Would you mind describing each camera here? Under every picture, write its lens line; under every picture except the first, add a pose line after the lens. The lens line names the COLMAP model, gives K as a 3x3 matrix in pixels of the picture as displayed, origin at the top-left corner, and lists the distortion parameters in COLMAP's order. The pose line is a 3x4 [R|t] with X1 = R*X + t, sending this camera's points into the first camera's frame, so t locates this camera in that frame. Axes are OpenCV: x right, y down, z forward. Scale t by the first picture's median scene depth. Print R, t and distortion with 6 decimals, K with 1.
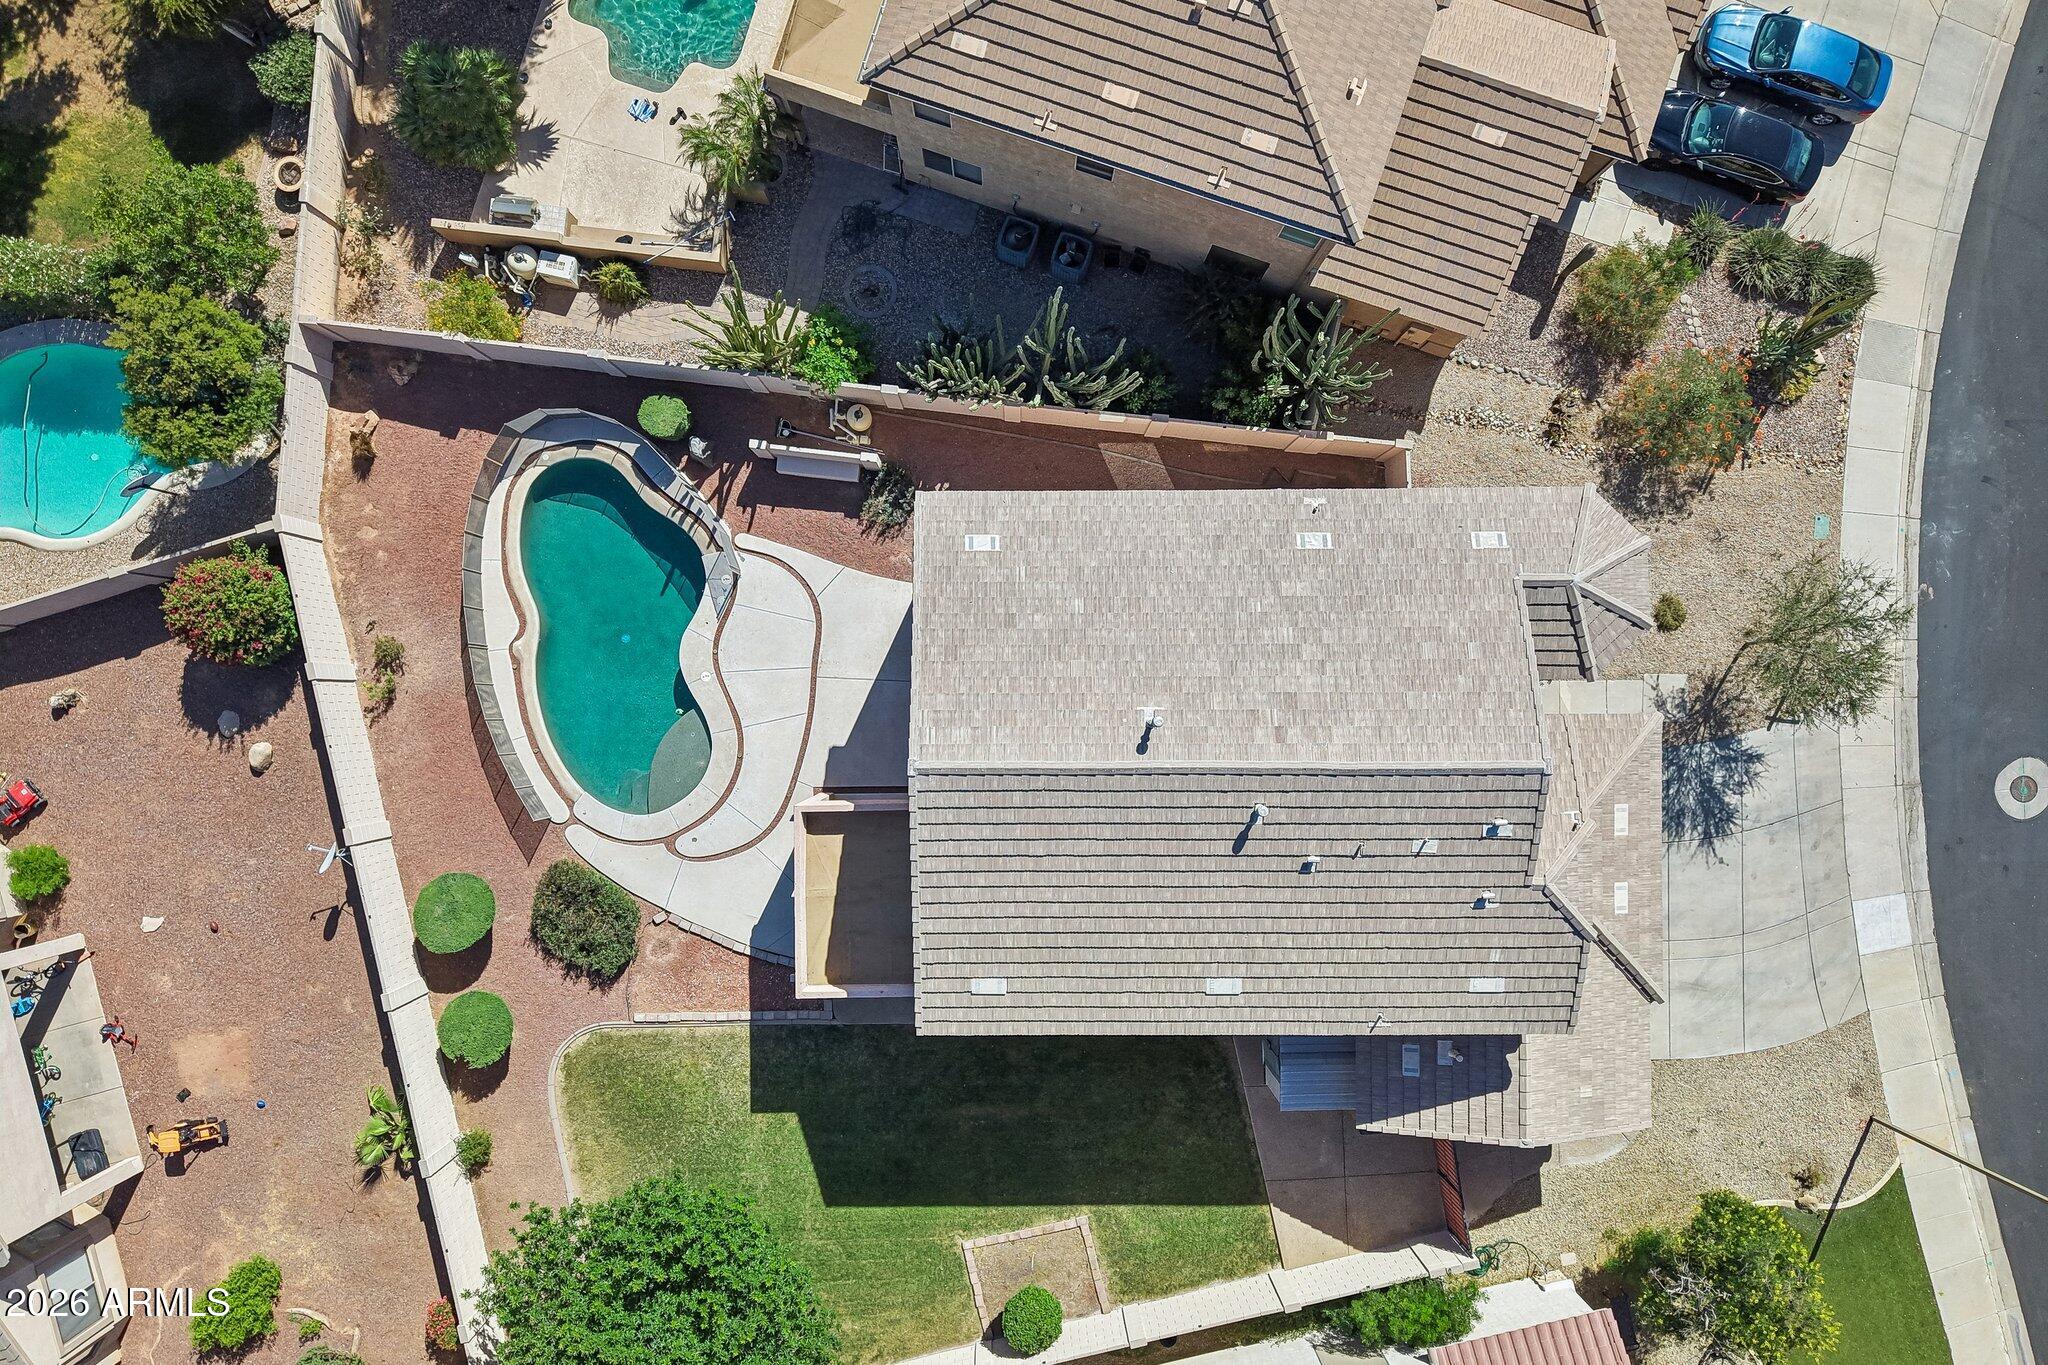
lens RADIAL K [[1394.3, 0, 1019.5], [0, 1394.3, 620.7], [0, 0, 1]] dist [0.010432, -0.000729]
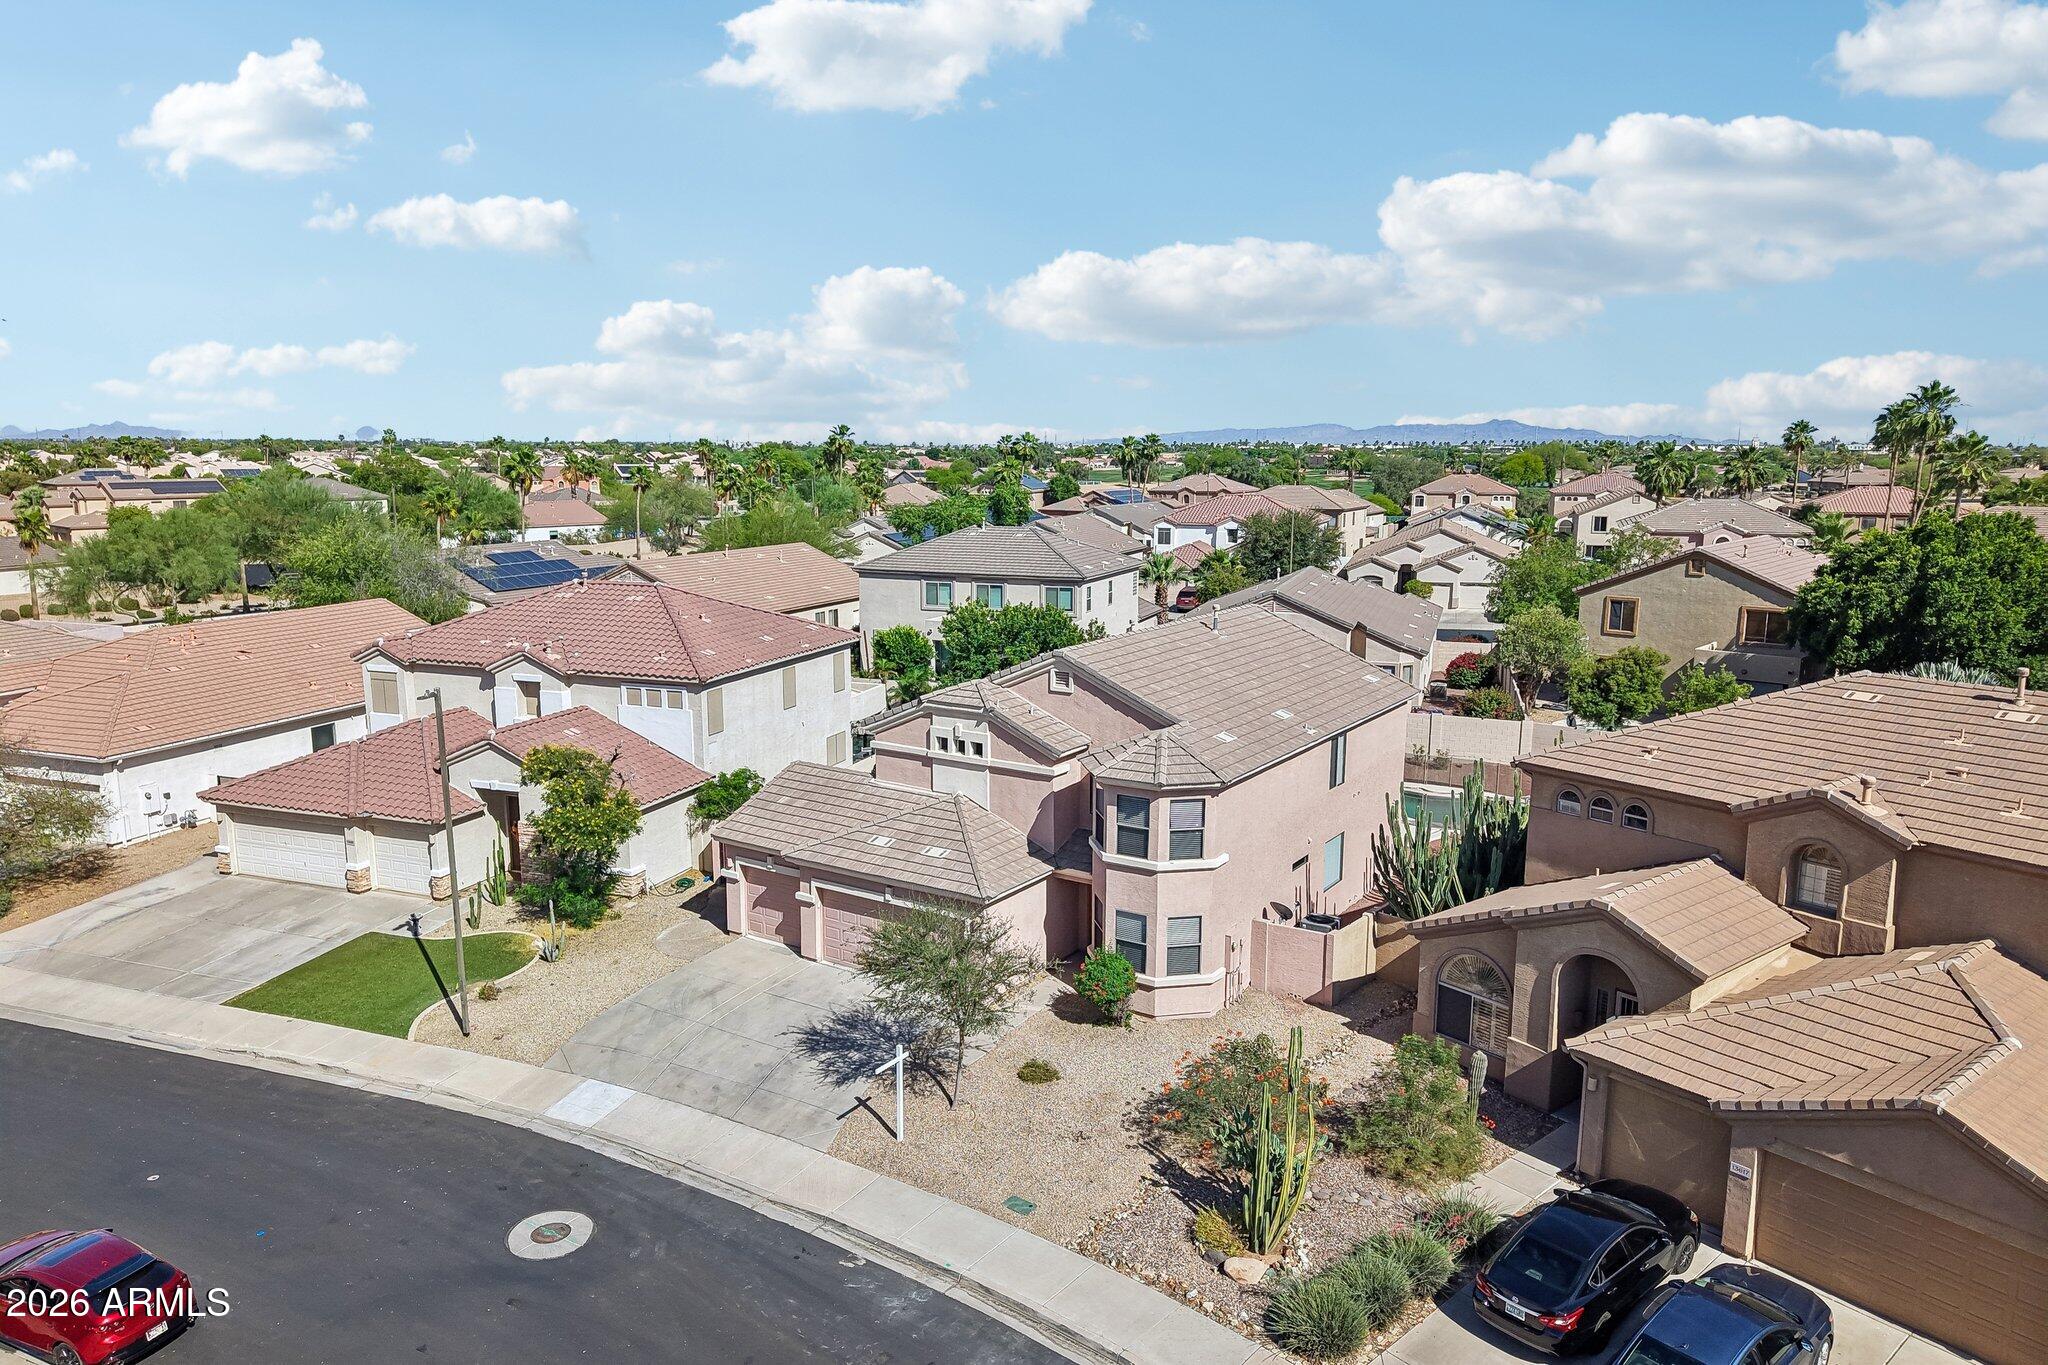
lens RADIAL K [[1362.5, 0, 1020.0], [0, 1362.5, 676.5], [0, 0, 1]] dist [0.055089, -0.065363]
pose [[-0.553573, 0.134018, -0.821946, 1.128590], [-0.832776, -0.096665, 0.545106, -0.431995], [-0.006399, 0.986253, 0.165118, 0.612033]]
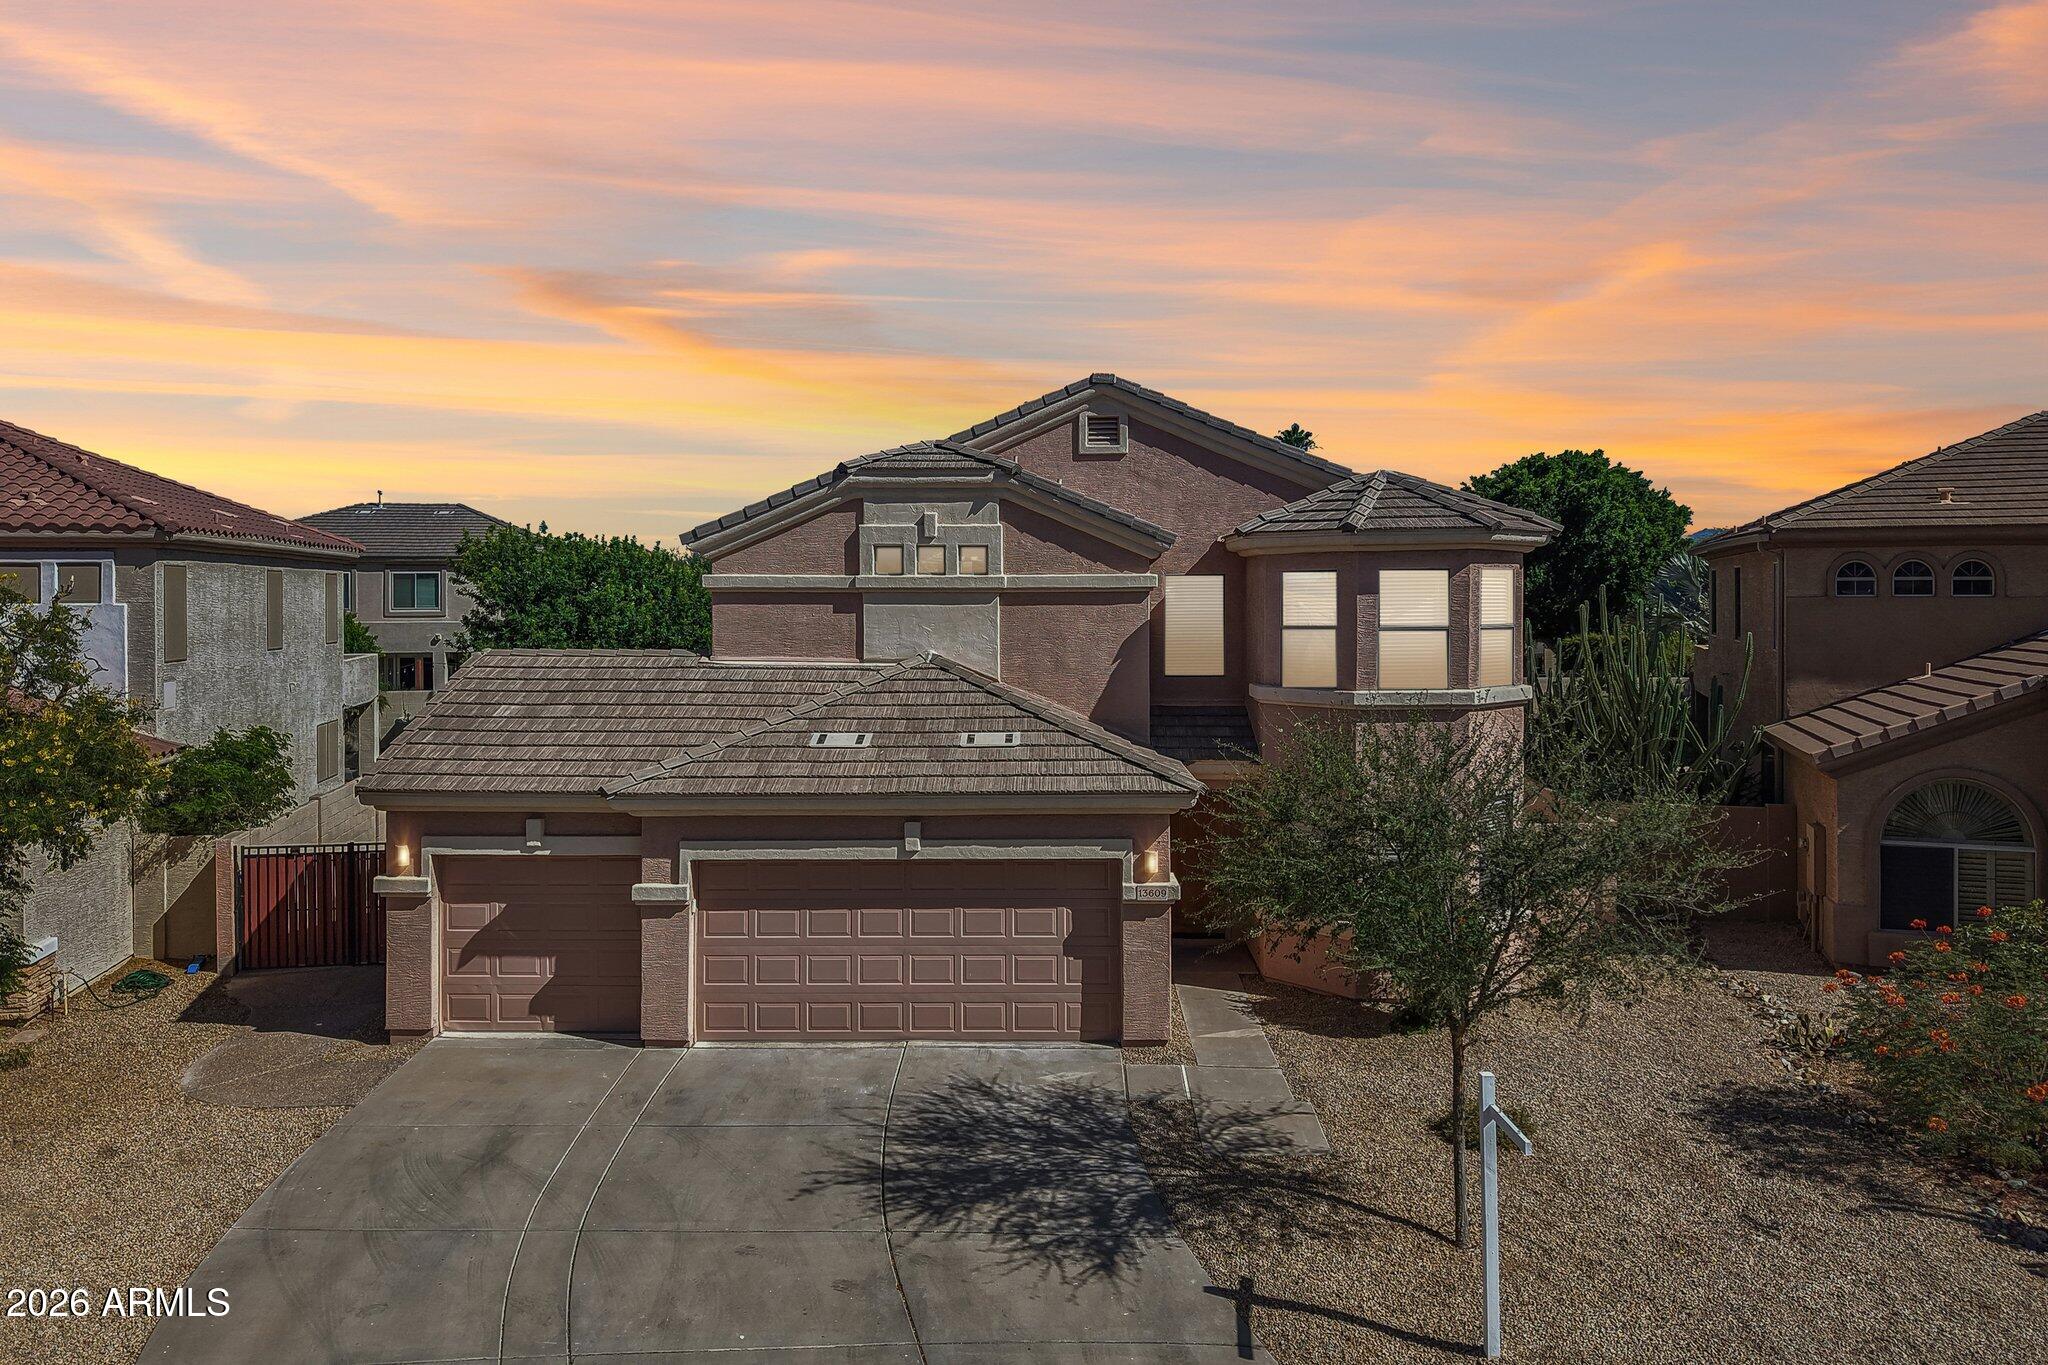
lens RADIAL K [[1400.3, 0, 1028.3], [0, 1400.3, 618.5], [0, 0, 1]] dist [0.020874, -0.002921]
pose [[-0.026594, 0.009015, -0.999606, 0.844938], [-0.999646, 0.001021, 0.026604, 0.108023], [0.001260, 0.999959, 0.008985, 0.850841]]
